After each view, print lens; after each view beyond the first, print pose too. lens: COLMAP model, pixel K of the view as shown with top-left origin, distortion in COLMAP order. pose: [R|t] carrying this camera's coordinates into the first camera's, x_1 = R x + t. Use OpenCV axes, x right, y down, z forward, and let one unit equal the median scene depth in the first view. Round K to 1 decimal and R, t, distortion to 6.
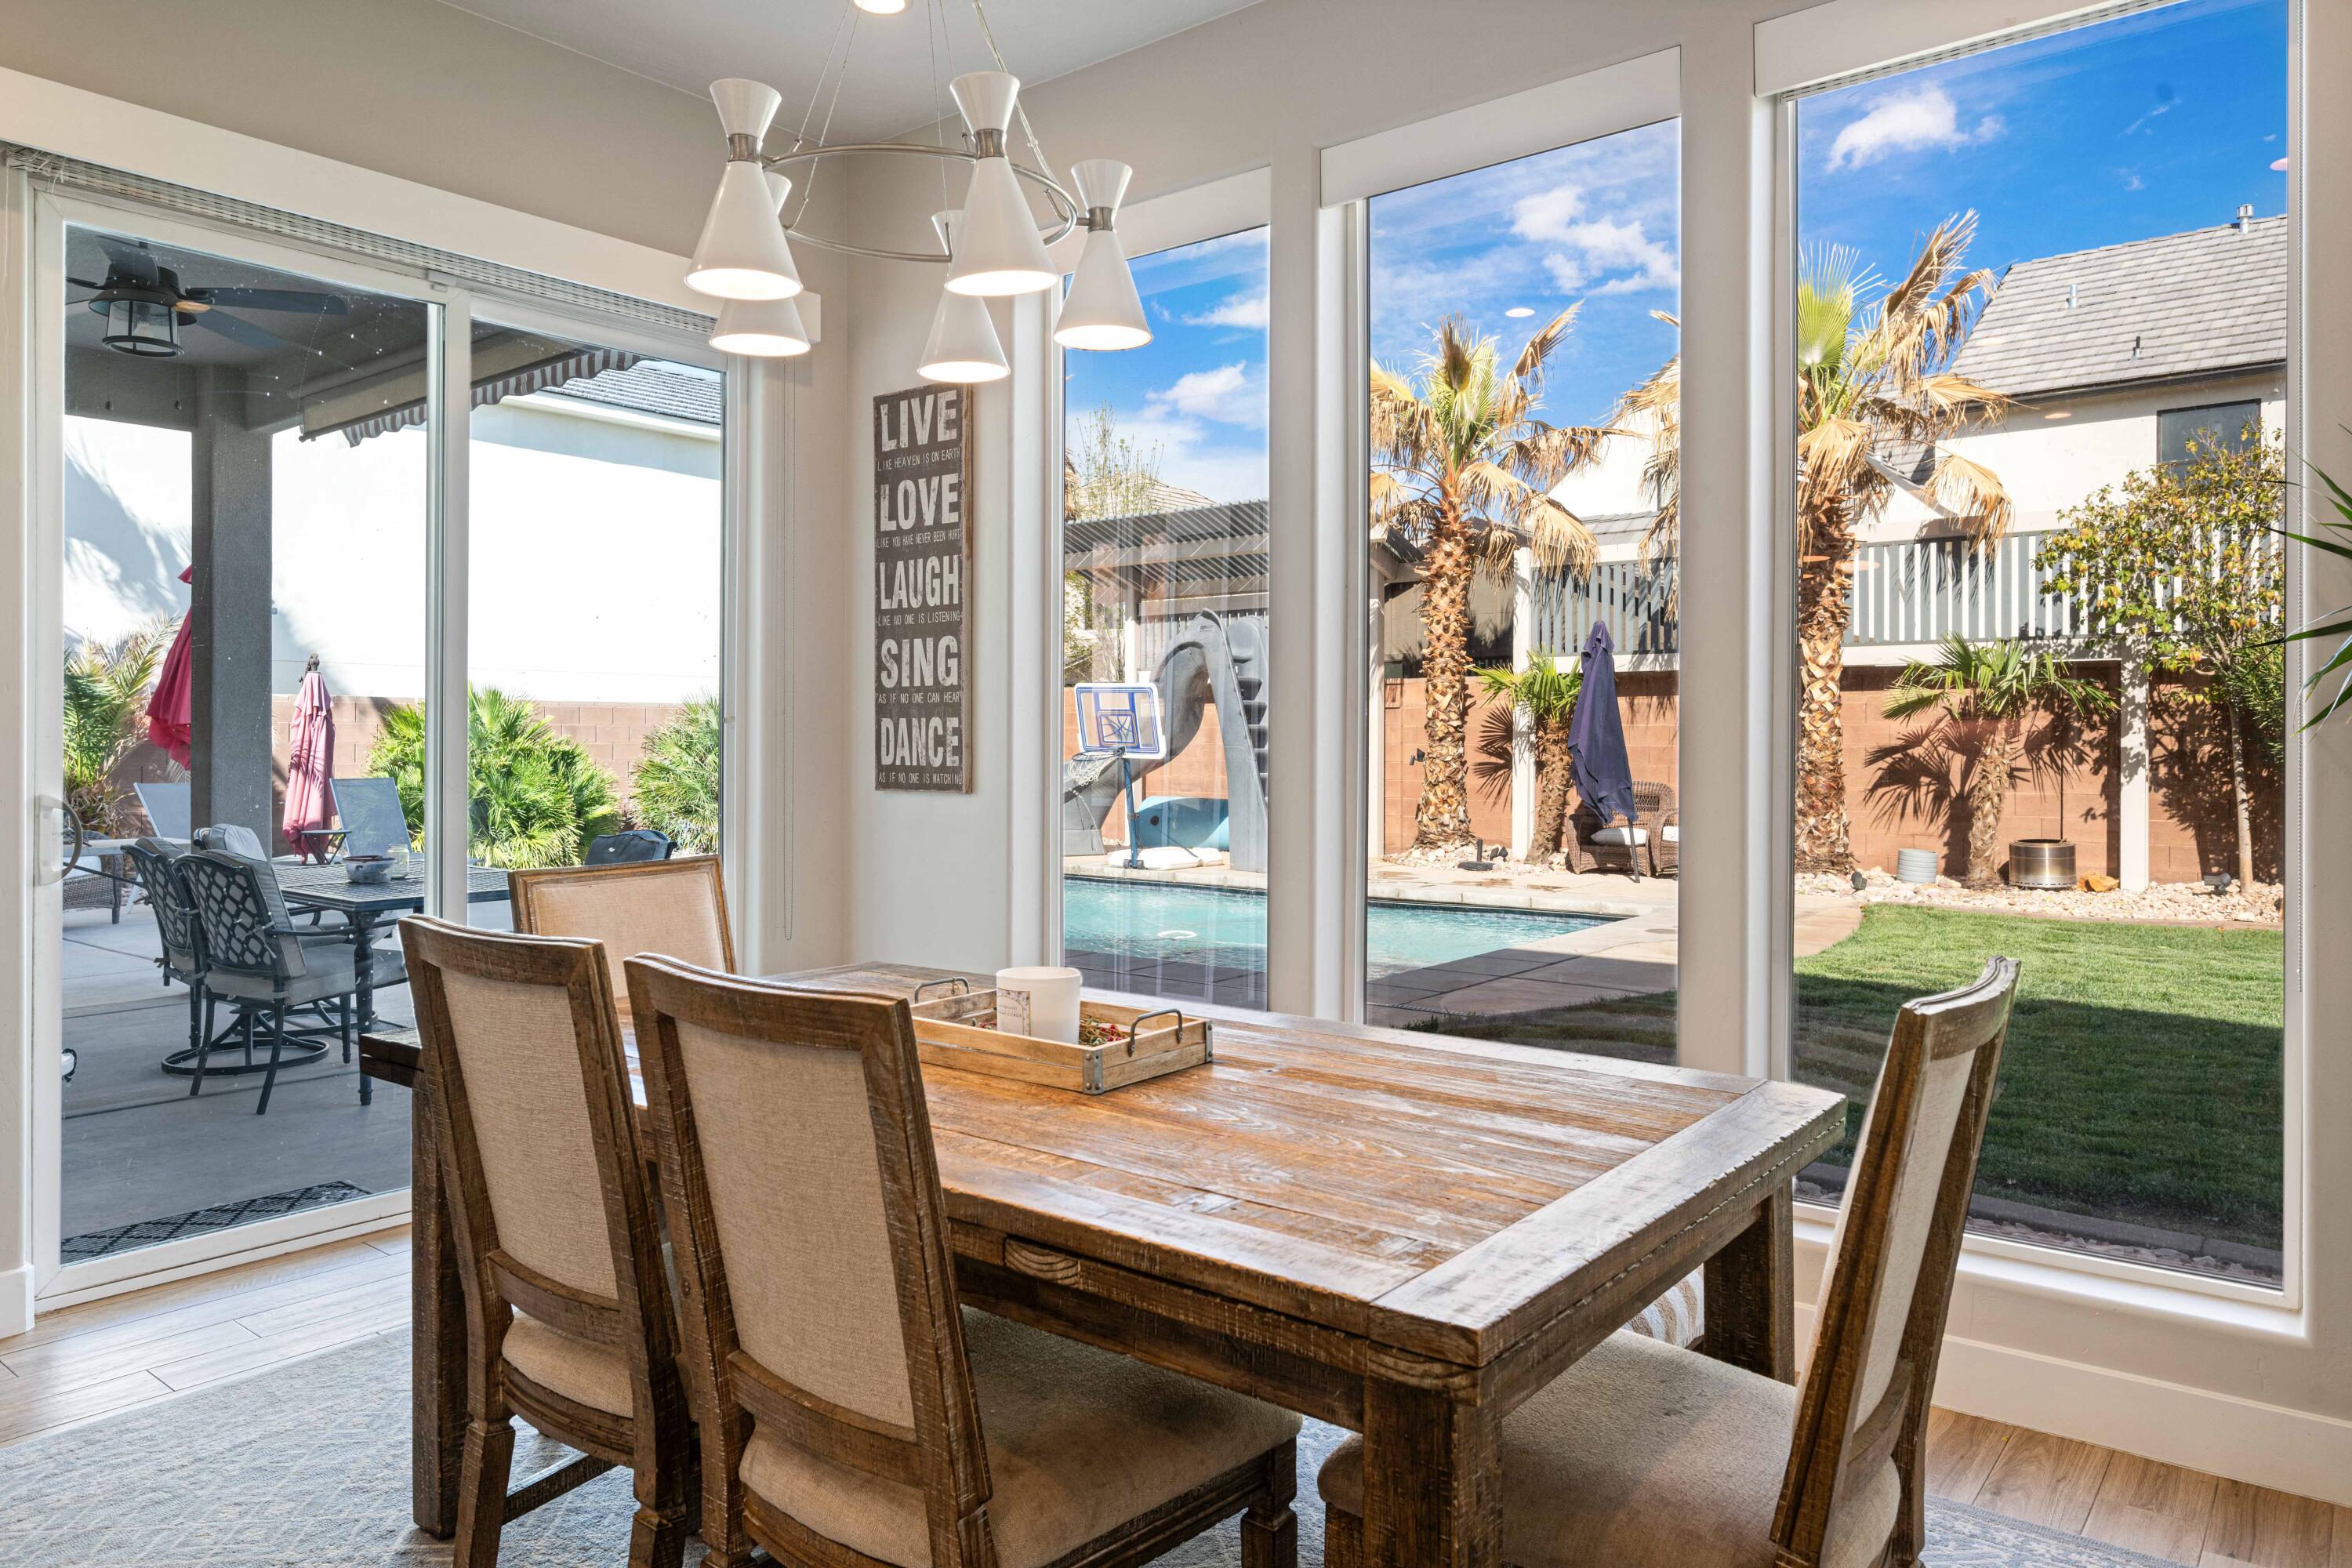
lens RADIAL K [[1509.1, 0, 1176.4], [0, 1509.1, 742.6], [0, 0, 1]] dist [0.001051, 0.000080]
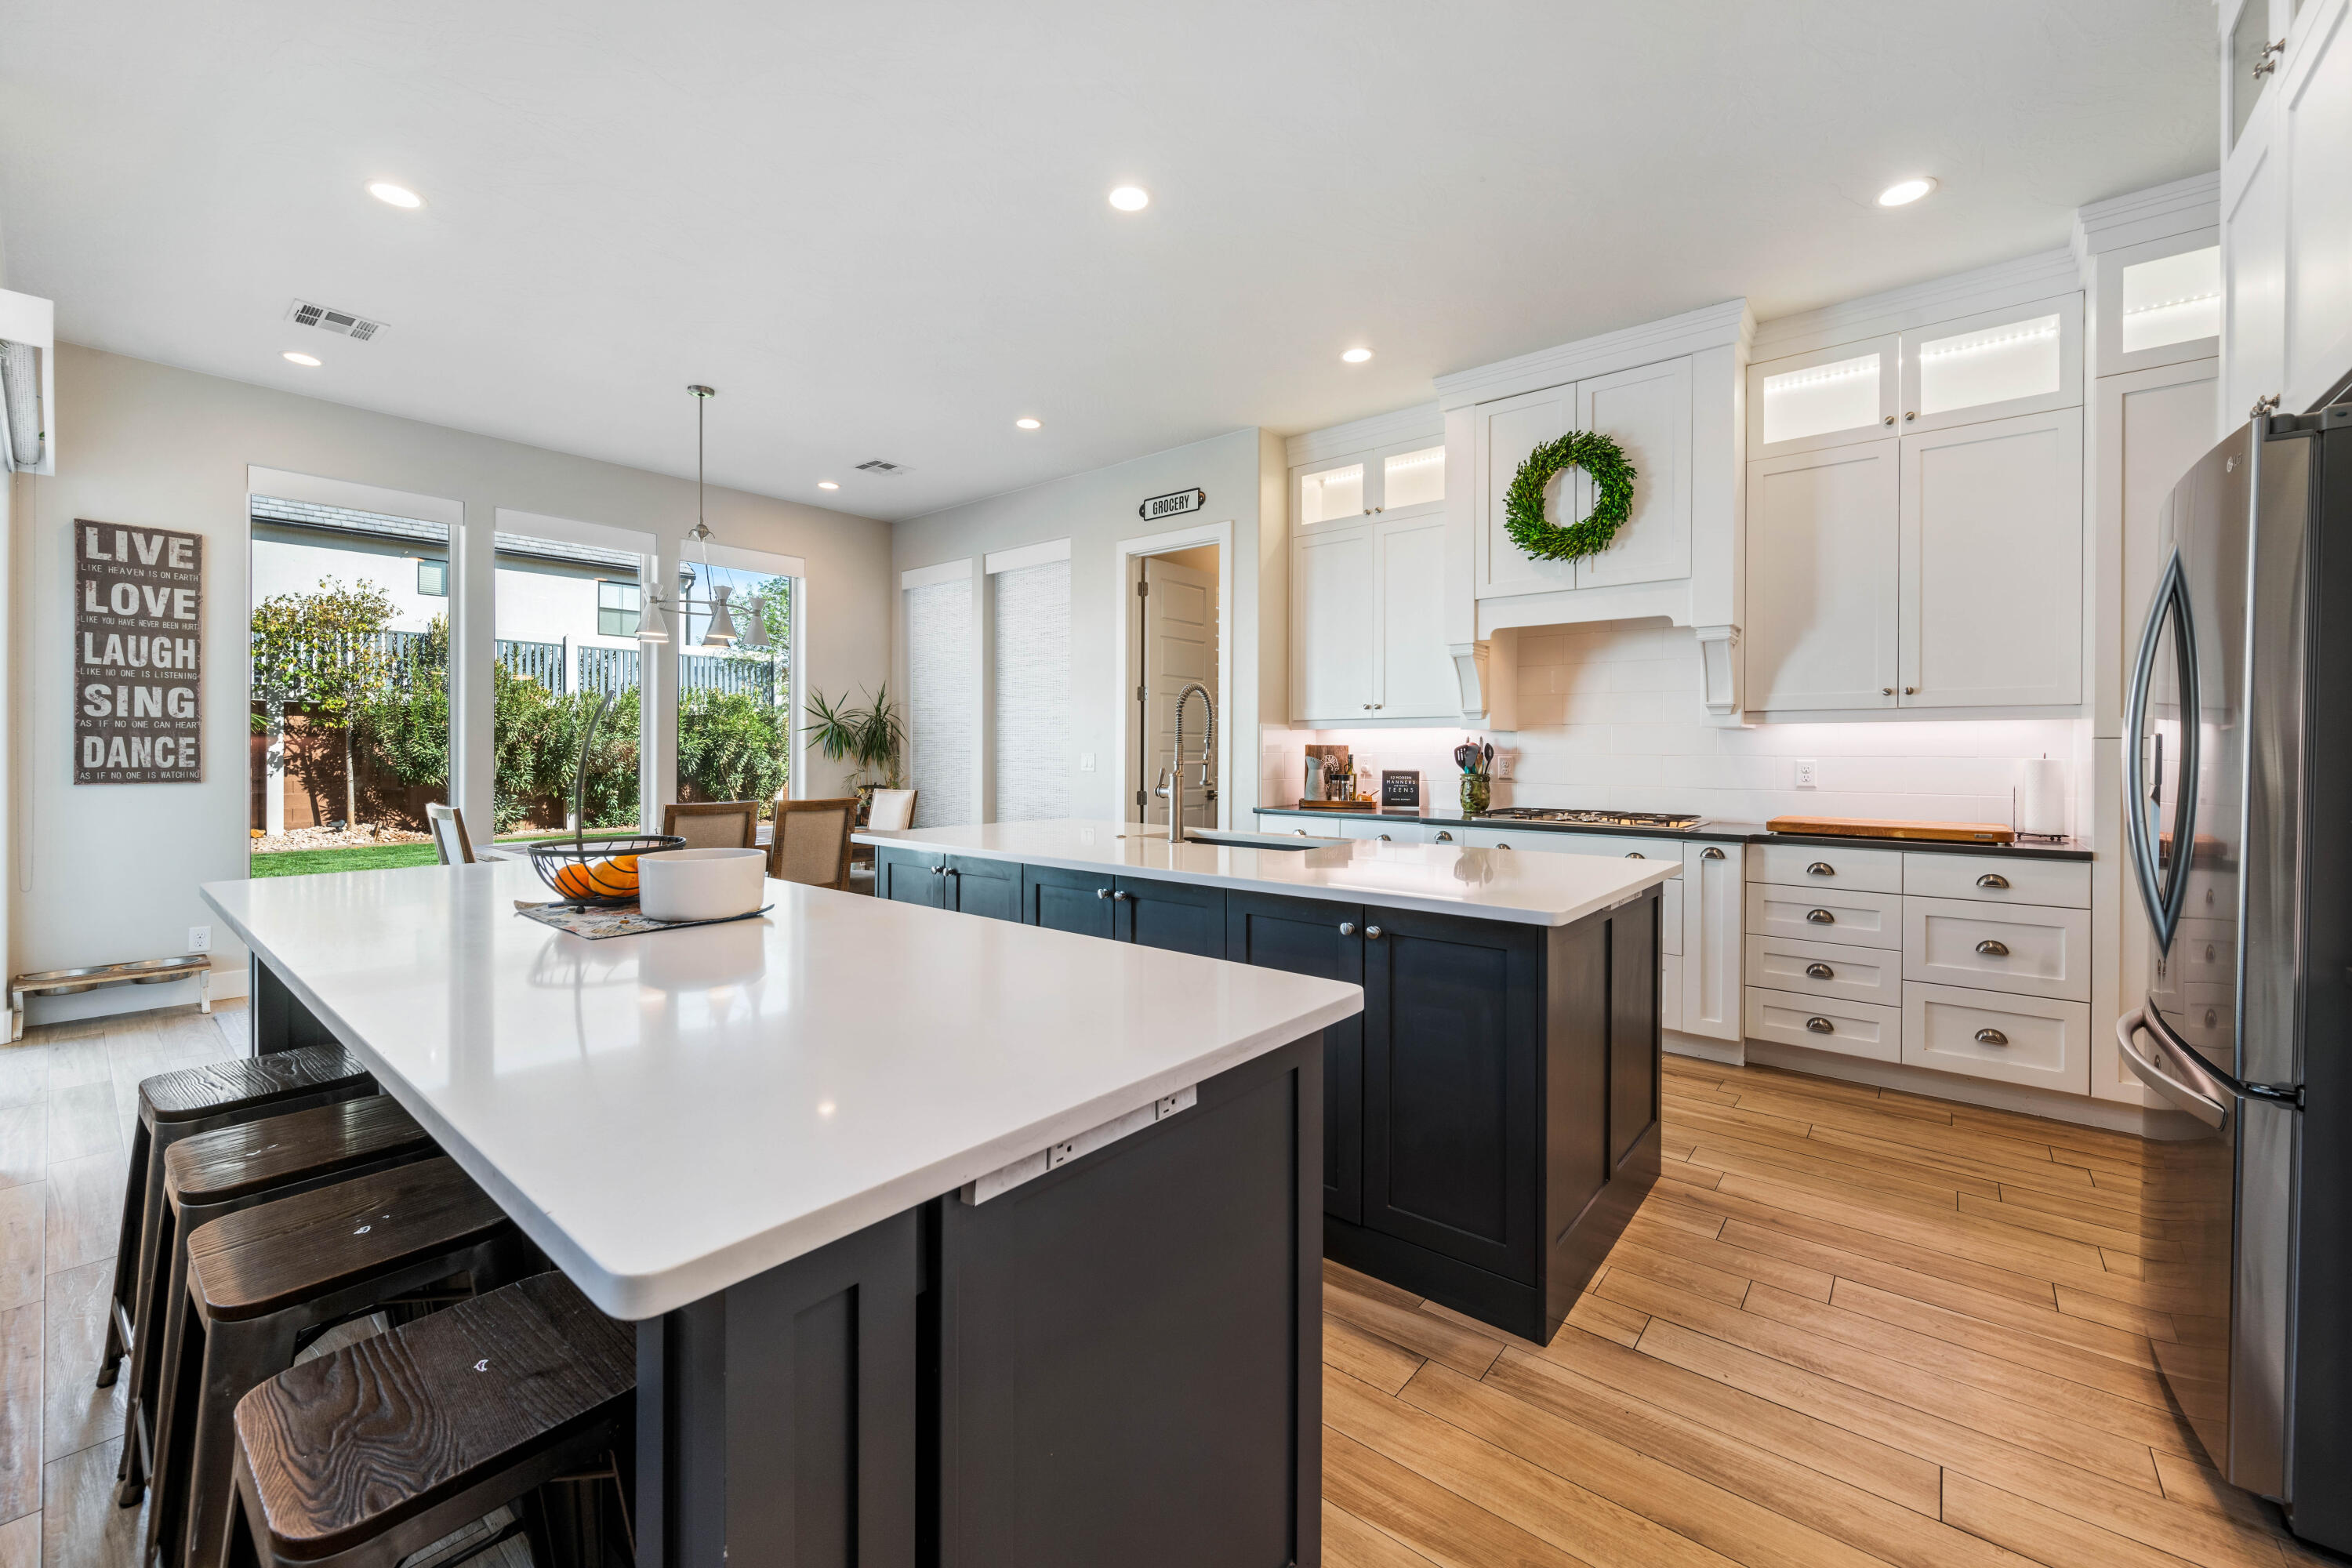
lens RADIAL K [[929.9, 0, 1176.4], [0, 929.9, 754.4], [0, 0, 1]] dist [-0.001114, 0.000020]
pose [[0.012642, -0.003986, 0.999912, -1.117594], [-0.004228, 0.999983, 0.004040, -0.006554], [-0.999911, -0.004279, 0.012625, -0.092405]]
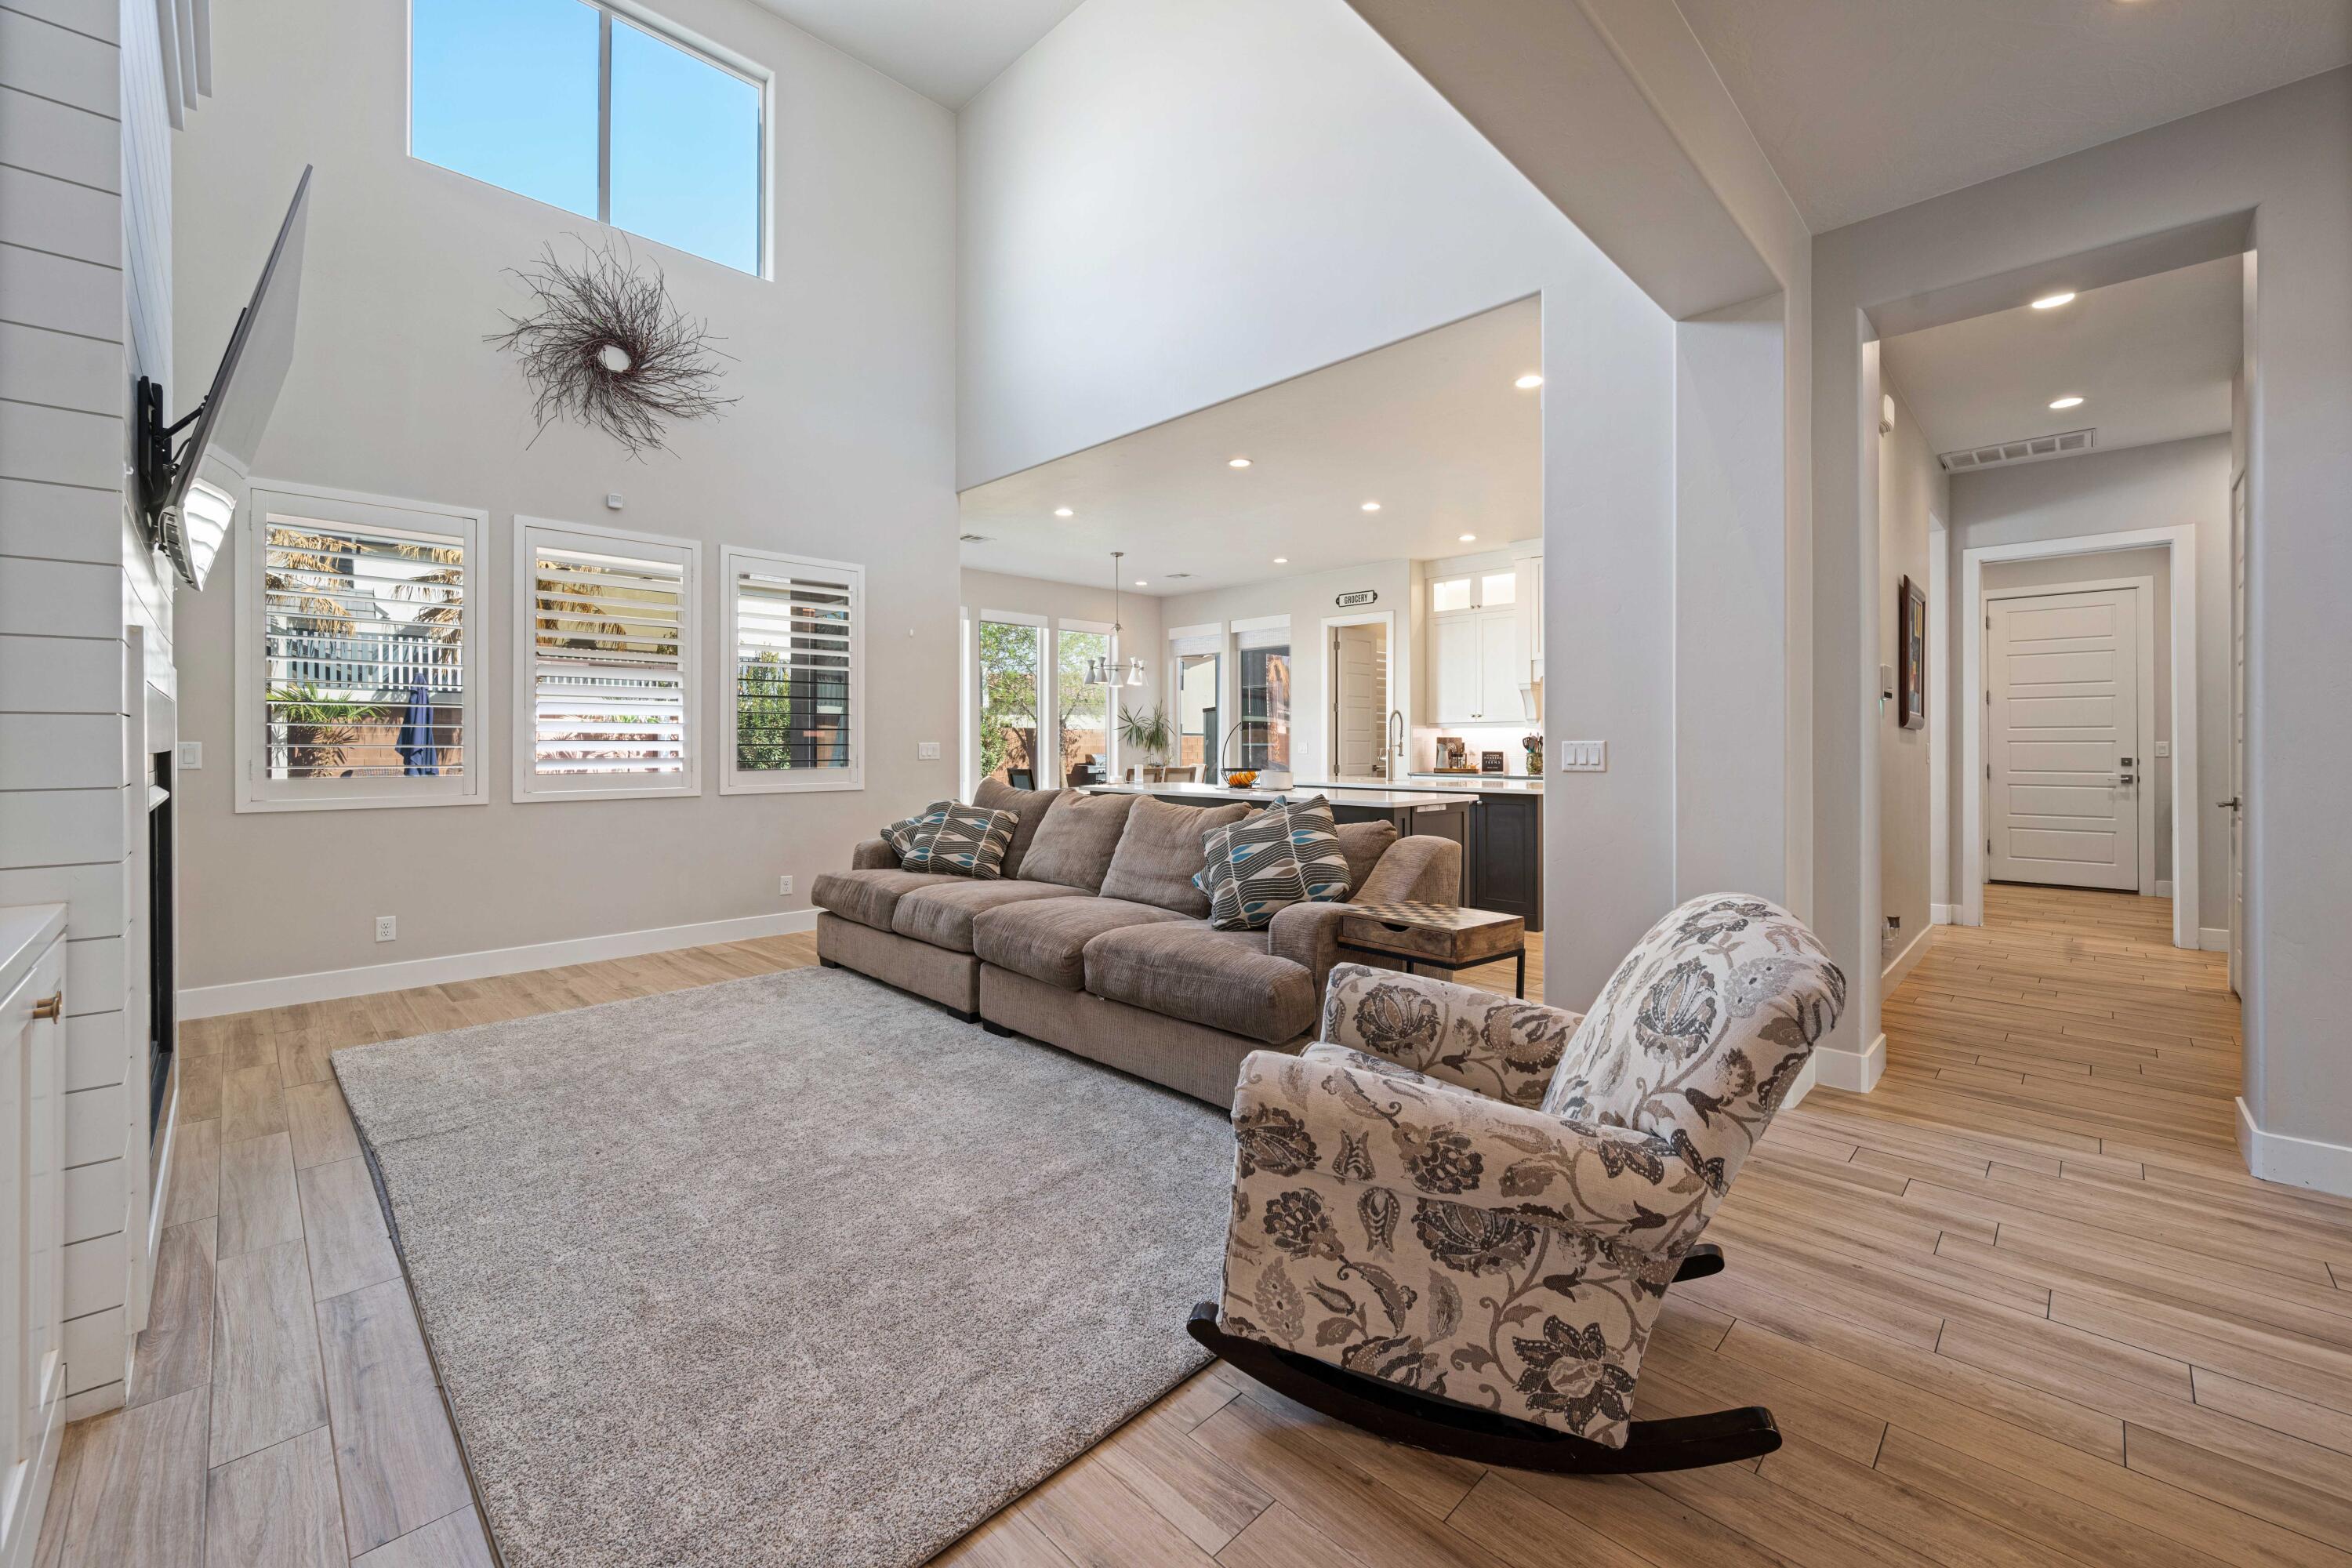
lens RADIAL K [[939.2, 0, 1185.1], [0, 939.2, 743.5], [0, 0, 1]] dist [-0.000357, -0.000038]
pose [[0.100102, -0.001833, 0.994976, -2.108470], [0.000808, 0.999998, 0.001761, -0.004444], [-0.994977, 0.000627, 0.100103, 0.114829]]
